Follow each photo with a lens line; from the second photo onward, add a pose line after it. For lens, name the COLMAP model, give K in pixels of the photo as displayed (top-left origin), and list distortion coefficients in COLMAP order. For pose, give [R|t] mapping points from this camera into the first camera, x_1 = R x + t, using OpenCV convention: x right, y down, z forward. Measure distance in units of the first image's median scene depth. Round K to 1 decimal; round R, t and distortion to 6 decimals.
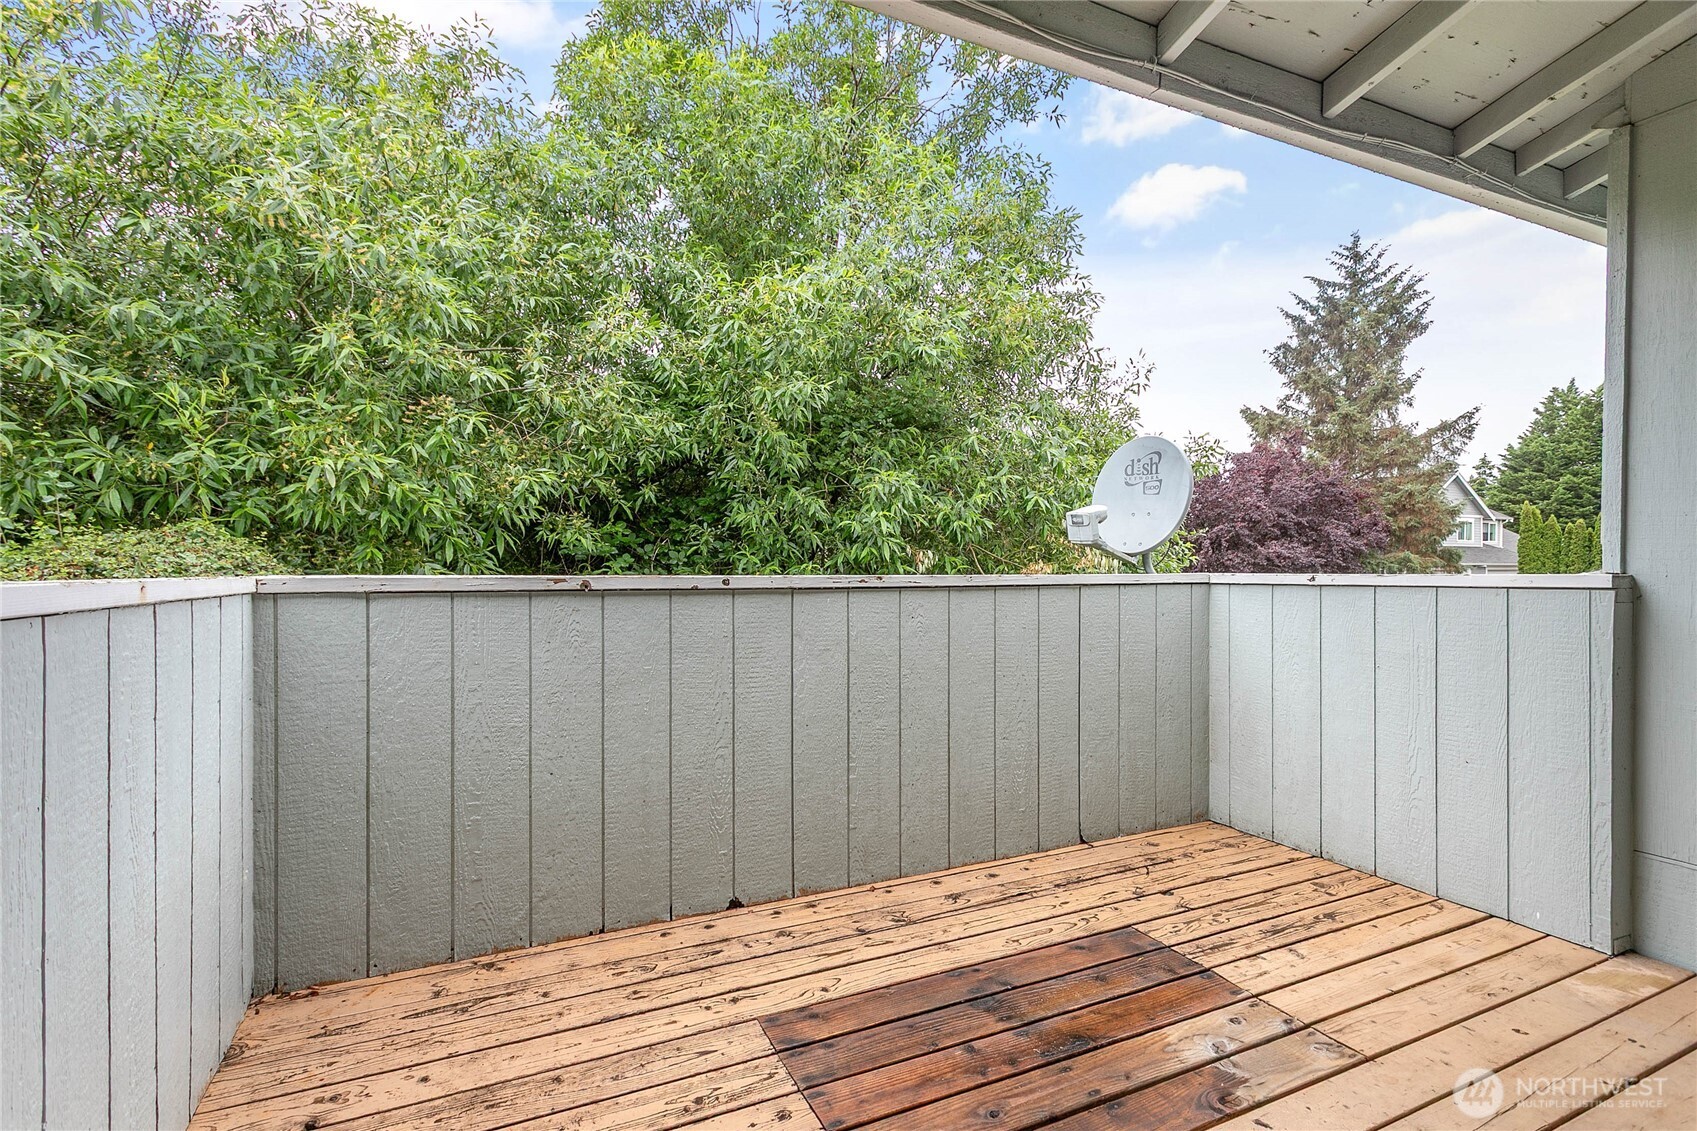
lens RADIAL K [[803.0, 0, 846.8], [0, 803.0, 566.7], [0, 0, 1]] dist [0.002928, 0.000360]
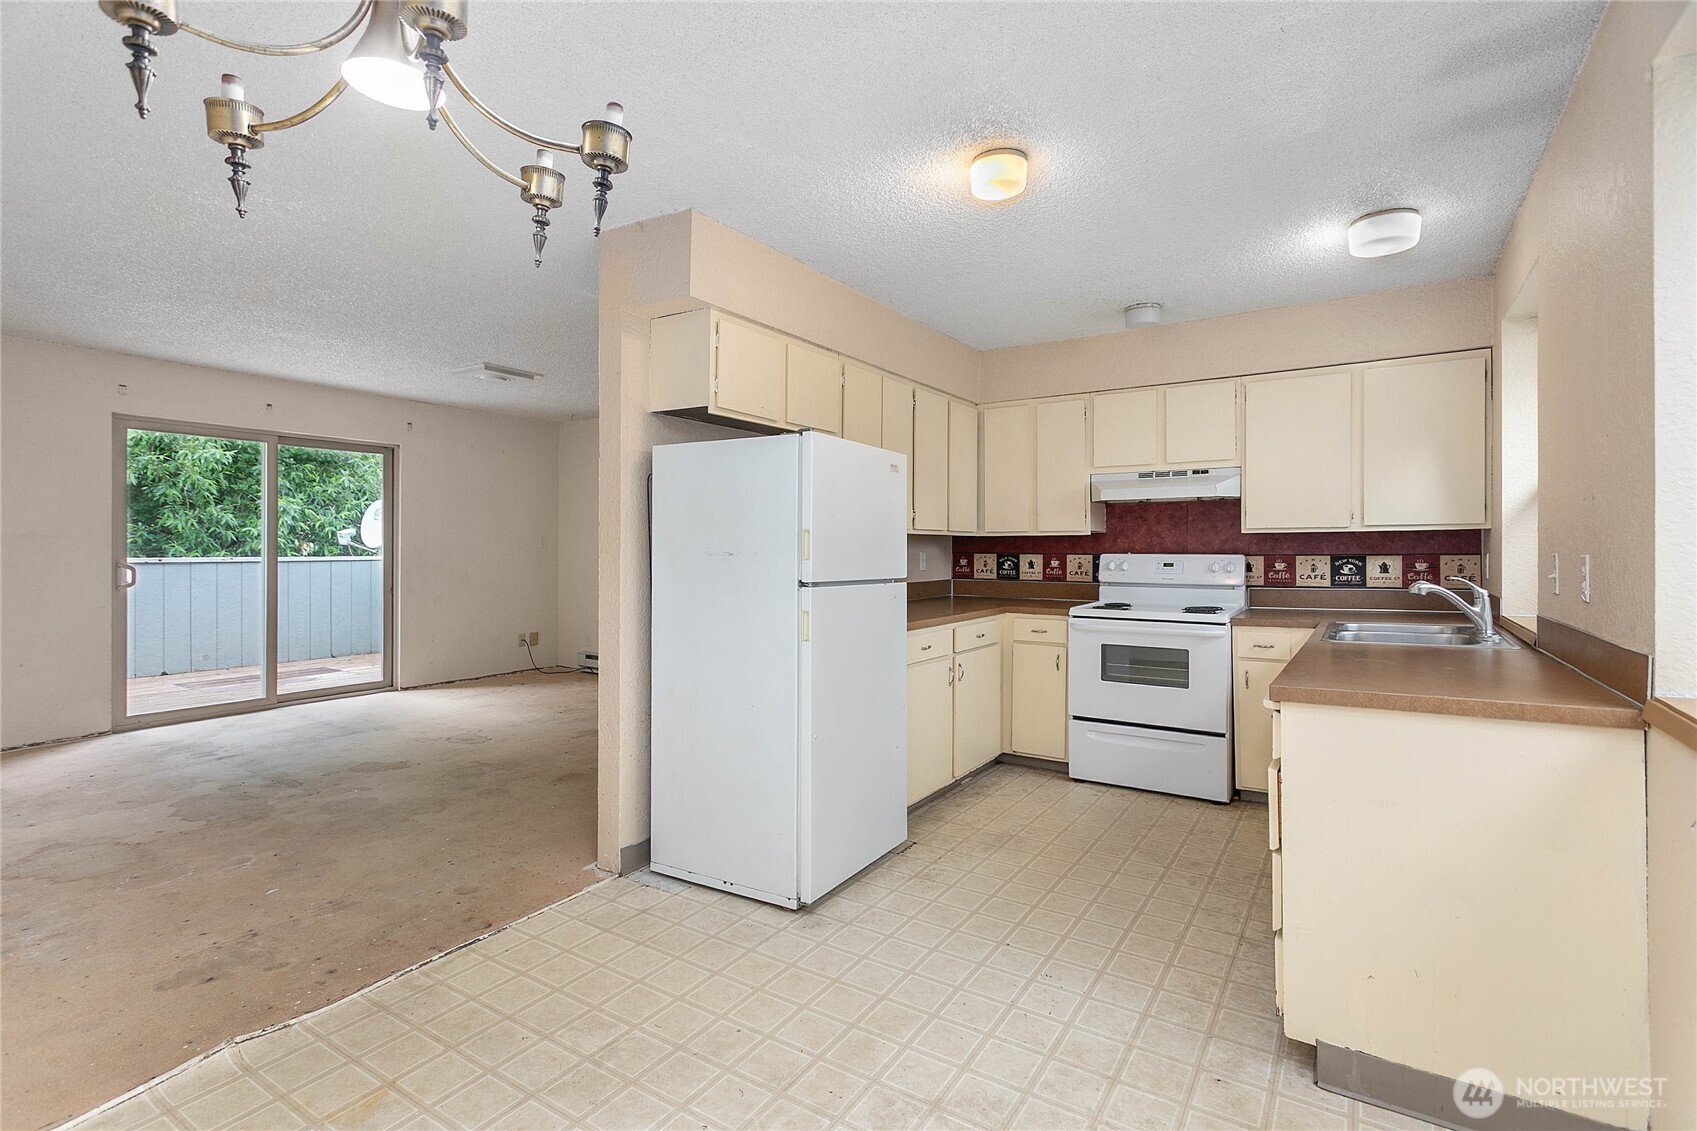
lens RADIAL K [[803.0, 0, 843.2], [0, 803.0, 557.7], [0, 0, 1]] dist [0.002928, 0.000360]
pose [[0.849725, -0.008295, 0.527162, 0.160812], [0.000405, 0.999886, 0.015080, -0.013748], [-0.527227, -0.012600, 0.849631, -1.066496]]
